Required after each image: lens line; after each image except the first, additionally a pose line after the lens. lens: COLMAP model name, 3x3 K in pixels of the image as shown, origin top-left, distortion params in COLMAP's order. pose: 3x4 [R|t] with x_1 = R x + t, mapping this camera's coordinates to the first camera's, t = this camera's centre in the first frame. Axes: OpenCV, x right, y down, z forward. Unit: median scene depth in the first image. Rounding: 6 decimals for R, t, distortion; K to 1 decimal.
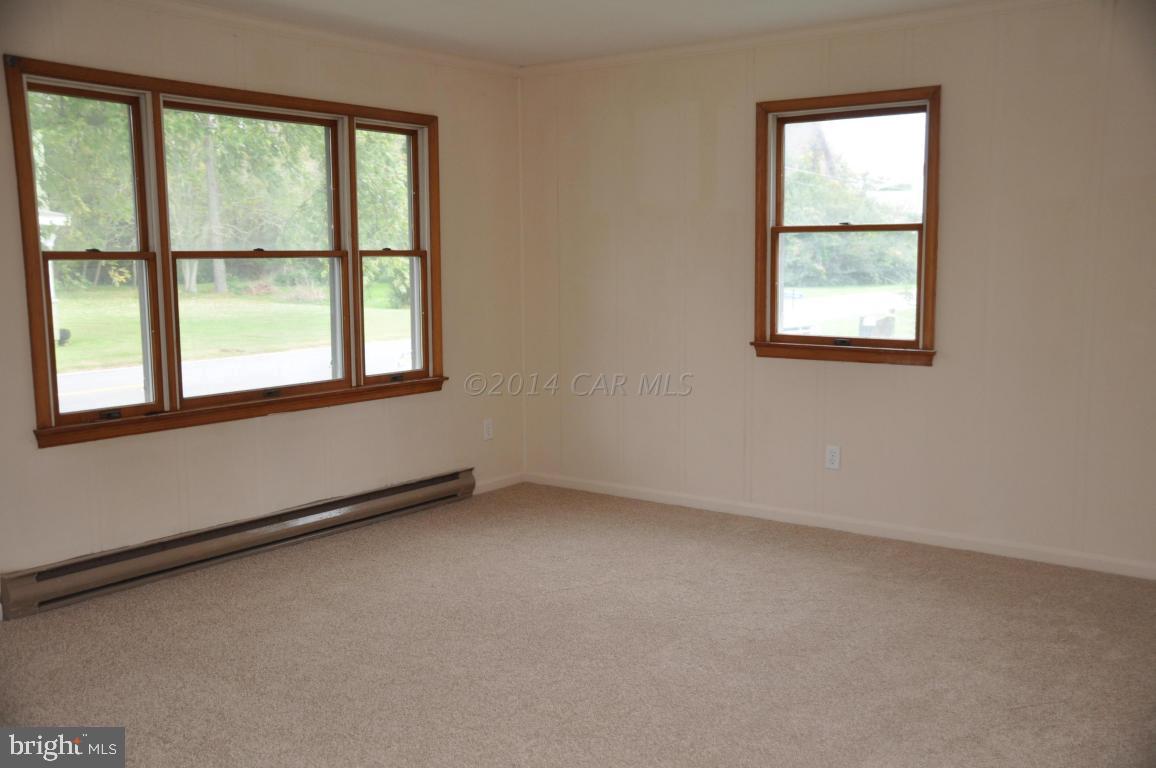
lens RADIAL K [[1098.4, 0, 578.0], [0, 1098.4, 384.0], [0, 0, 1]] dist [-0.069688, 0.263895]
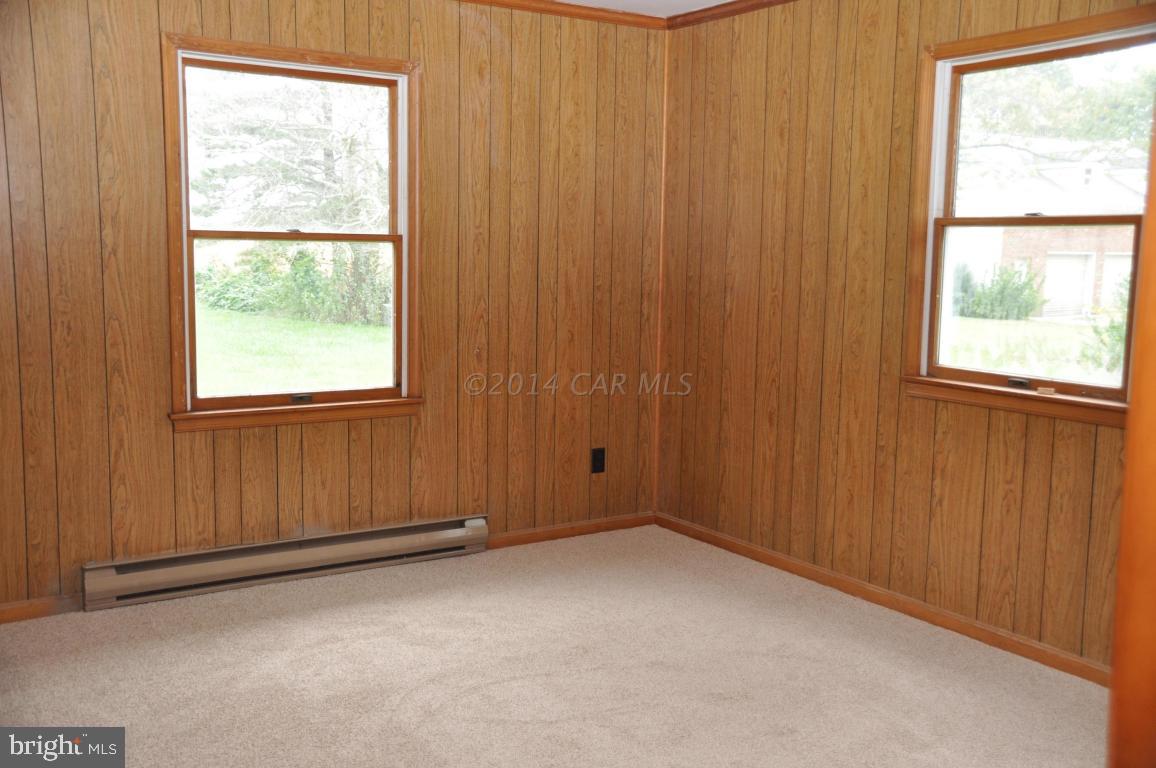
lens RADIAL K [[1093.8, 0, 578.1], [0, 1093.8, 361.2], [0, 0, 1]] dist [-0.005340, 0.006824]
pose [[0.940673, 0.062938, -0.333426, 0.200598], [-0.066976, 0.997754, -0.000617, -0.033168], [0.332639, 0.022912, 0.942776, 0.247887]]
